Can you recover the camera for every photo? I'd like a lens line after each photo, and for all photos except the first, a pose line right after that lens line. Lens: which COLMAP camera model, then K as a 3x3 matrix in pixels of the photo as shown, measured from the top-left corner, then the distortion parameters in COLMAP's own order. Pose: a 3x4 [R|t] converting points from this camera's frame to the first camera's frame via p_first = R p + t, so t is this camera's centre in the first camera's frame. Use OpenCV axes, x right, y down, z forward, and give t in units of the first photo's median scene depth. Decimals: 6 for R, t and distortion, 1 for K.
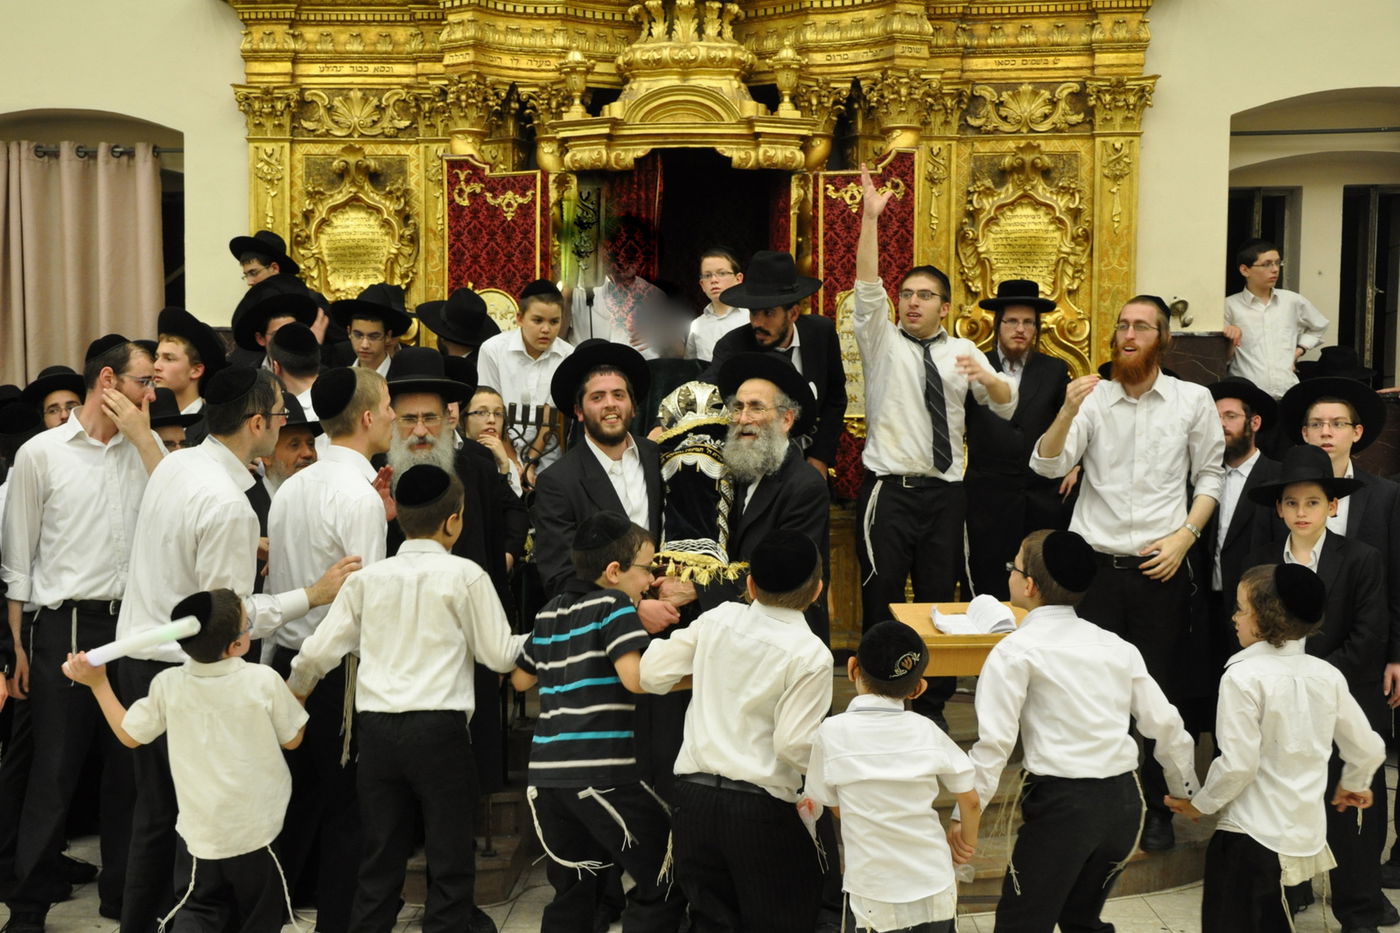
lens RADIAL K [[1470.5, 0, 700.0], [0, 1470.5, 466.5], [0, 0, 1]] dist [0.108133, 0.002690]
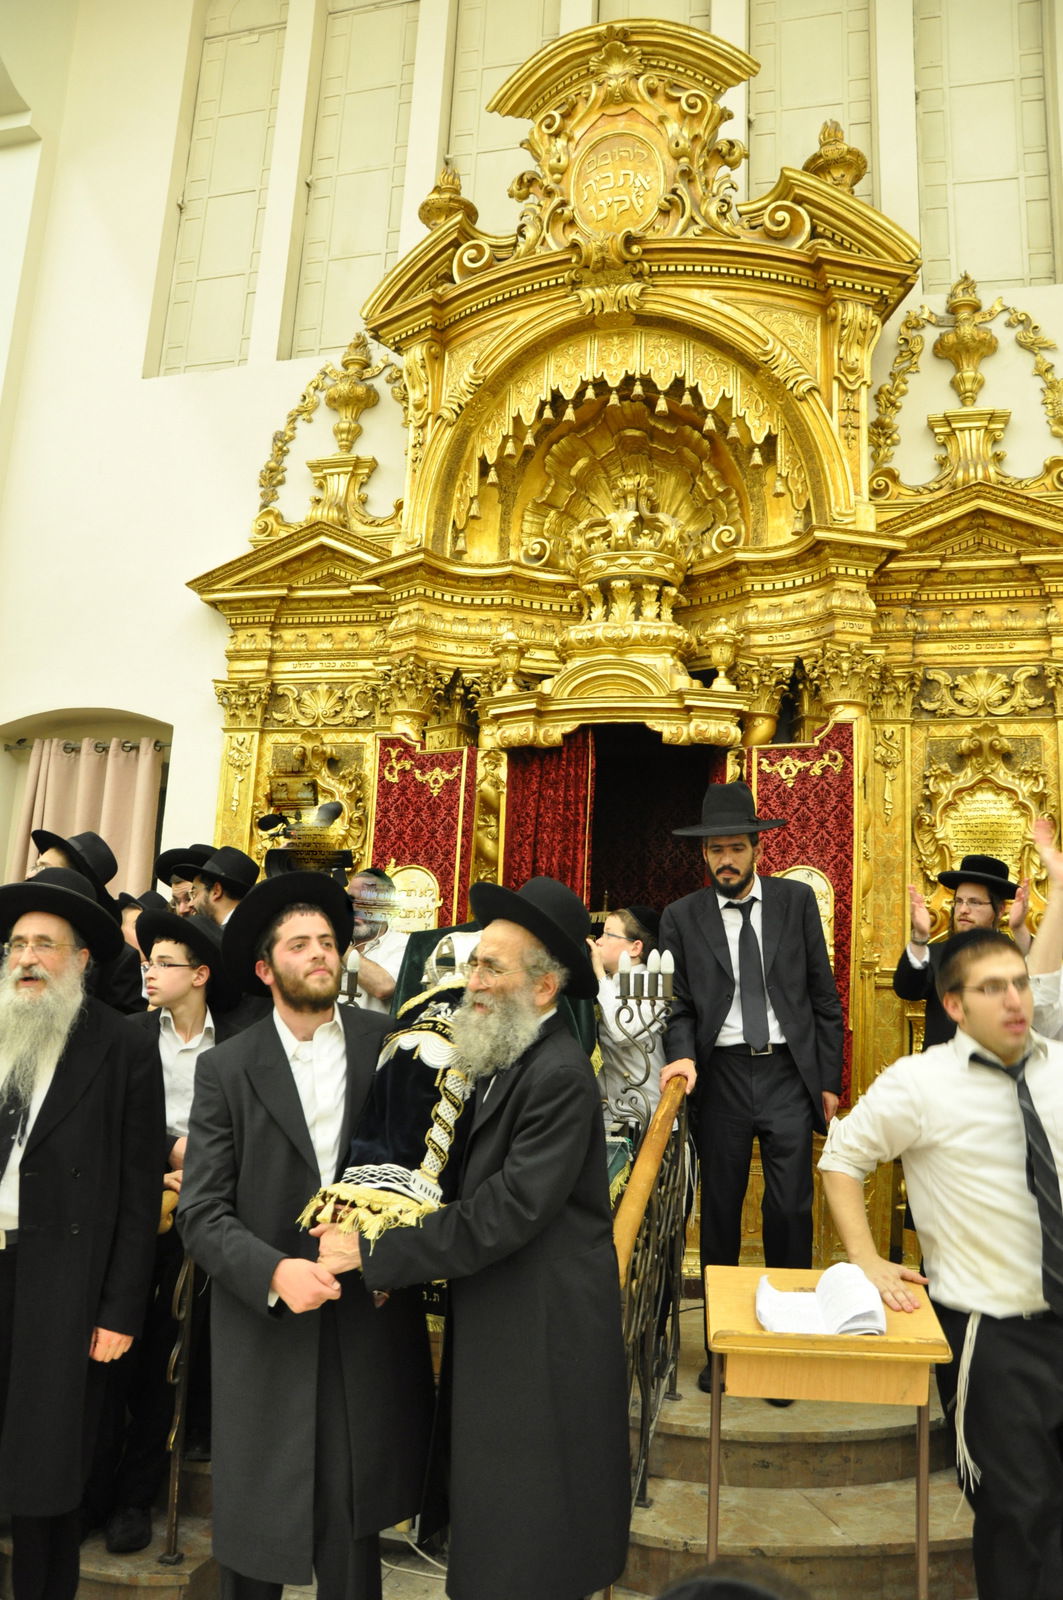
lens RADIAL K [[1232.3, 0, 531.5], [0, 1232.3, 800.0], [0, 0, 1]] dist [-0.094814, 0.002045]
pose [[0.984106, 0.009080, -0.177347, 0.074460], [-0.045925, 0.977729, -0.204784, -0.000703], [0.171538, 0.209674, 0.962607, 0.218818]]
